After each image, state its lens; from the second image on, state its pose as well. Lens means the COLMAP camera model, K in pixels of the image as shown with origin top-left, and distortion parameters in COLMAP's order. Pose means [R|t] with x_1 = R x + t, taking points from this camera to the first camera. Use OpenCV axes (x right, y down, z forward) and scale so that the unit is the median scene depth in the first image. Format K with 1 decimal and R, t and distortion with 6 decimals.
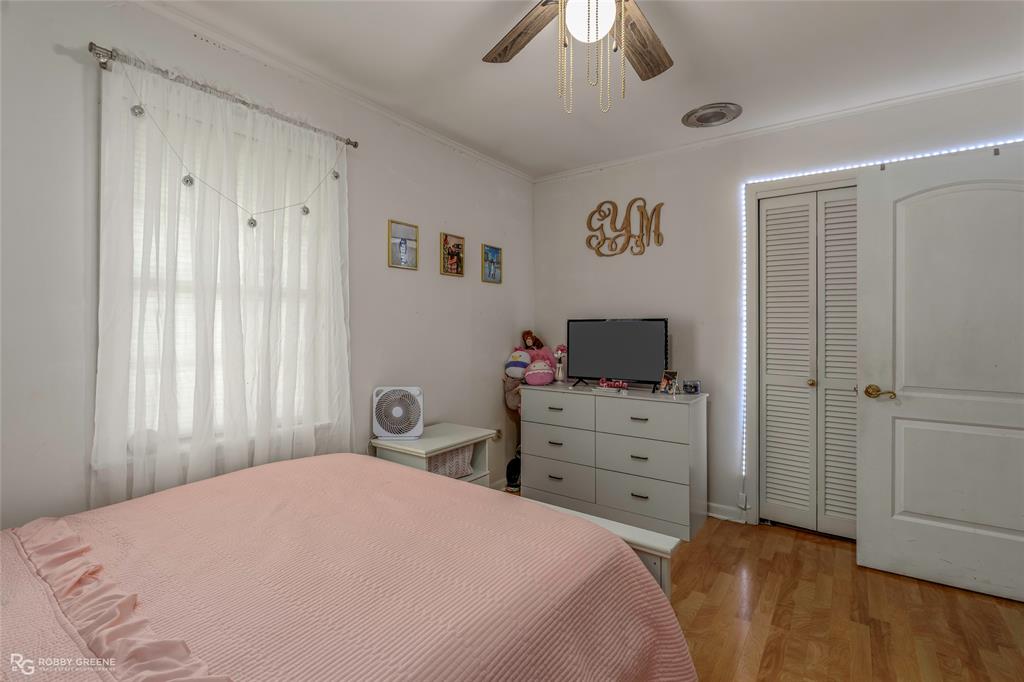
lens RADIAL K [[465.0, 0, 512.7], [0, 465.0, 331.7], [0, 0, 1]] dist [-0.000746, 0.000082]
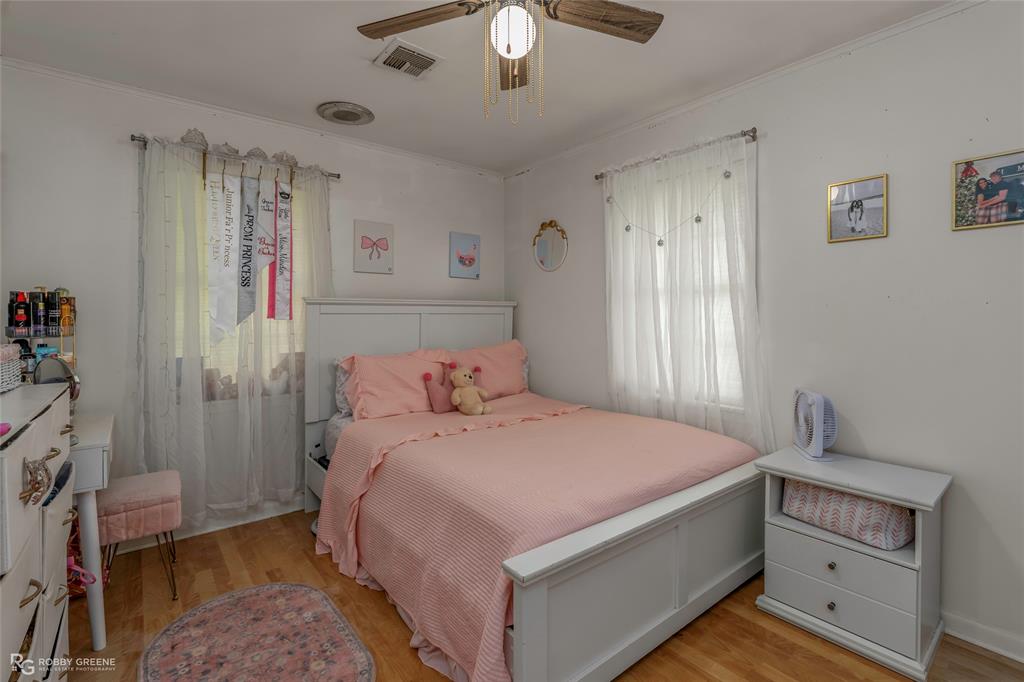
lens RADIAL K [[465.0, 0, 512.7], [0, 465.0, 331.7], [0, 0, 1]] dist [-0.000746, 0.000082]
pose [[-0.252645, 0.024678, -0.967244, 0.690308], [-0.013279, 0.999492, 0.028969, -0.002941], [0.967468, 0.020163, -0.252189, 0.712375]]
